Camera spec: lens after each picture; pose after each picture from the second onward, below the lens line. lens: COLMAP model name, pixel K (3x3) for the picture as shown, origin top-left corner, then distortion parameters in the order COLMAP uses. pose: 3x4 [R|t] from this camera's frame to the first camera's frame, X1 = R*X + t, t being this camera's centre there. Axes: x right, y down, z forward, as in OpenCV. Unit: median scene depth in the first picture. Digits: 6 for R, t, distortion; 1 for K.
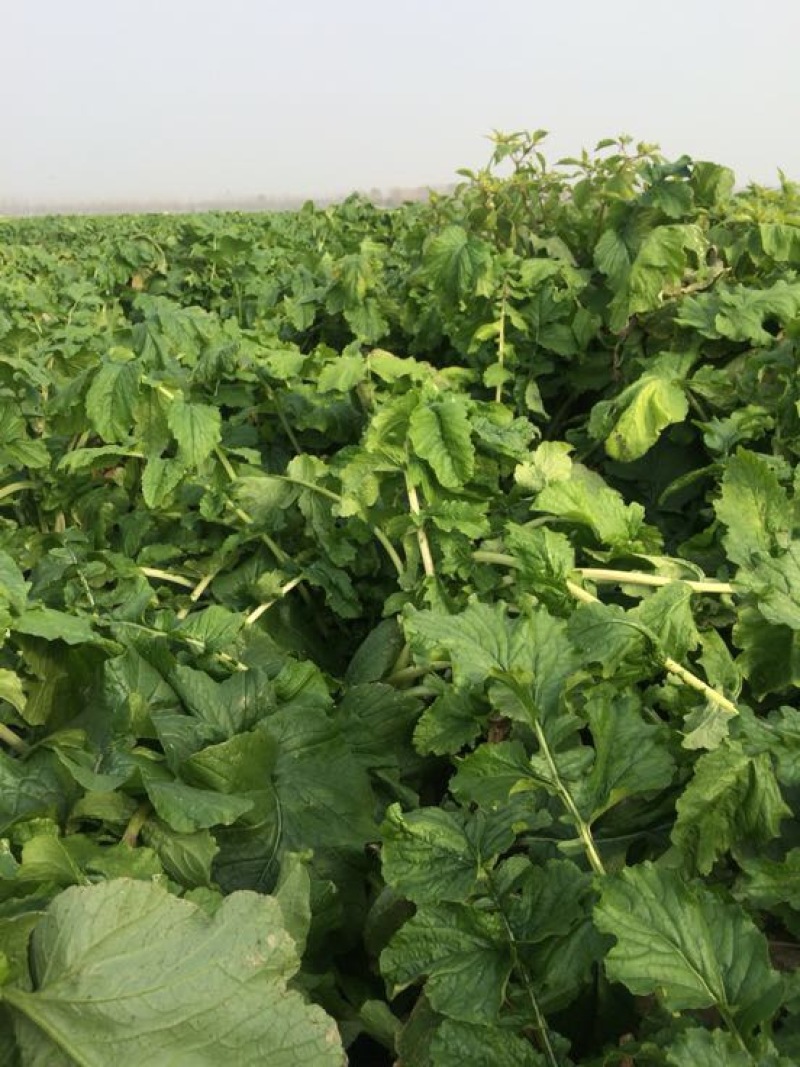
lens RADIAL K [[955.4, 0, 400.6], [0, 955.4, 529.2], [0, 0, 1]] dist [0.120553, -0.218709]
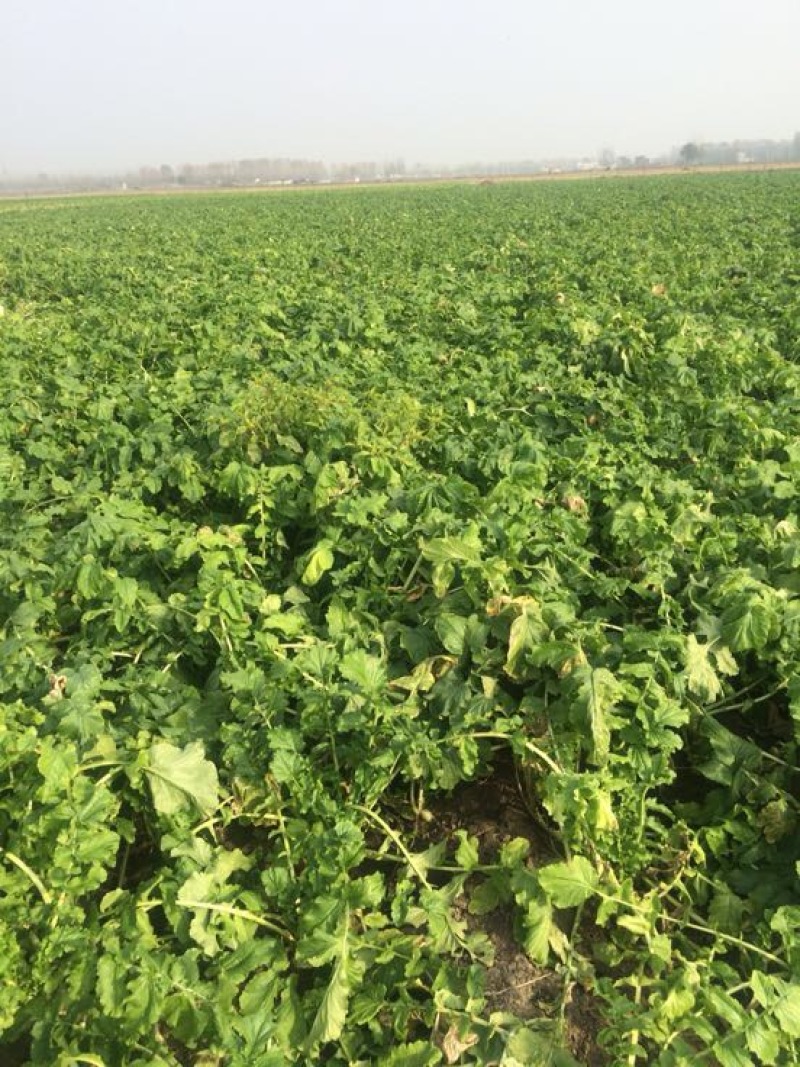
lens RADIAL K [[955.4, 0, 400.6], [0, 955.4, 529.2], [0, 0, 1]] dist [0.120553, -0.218709]
pose [[0.979867, -0.095984, 0.175067, 0.044672], [0.090719, 0.995157, 0.037853, -0.288416], [-0.177852, -0.021209, 0.983829, -1.469857]]
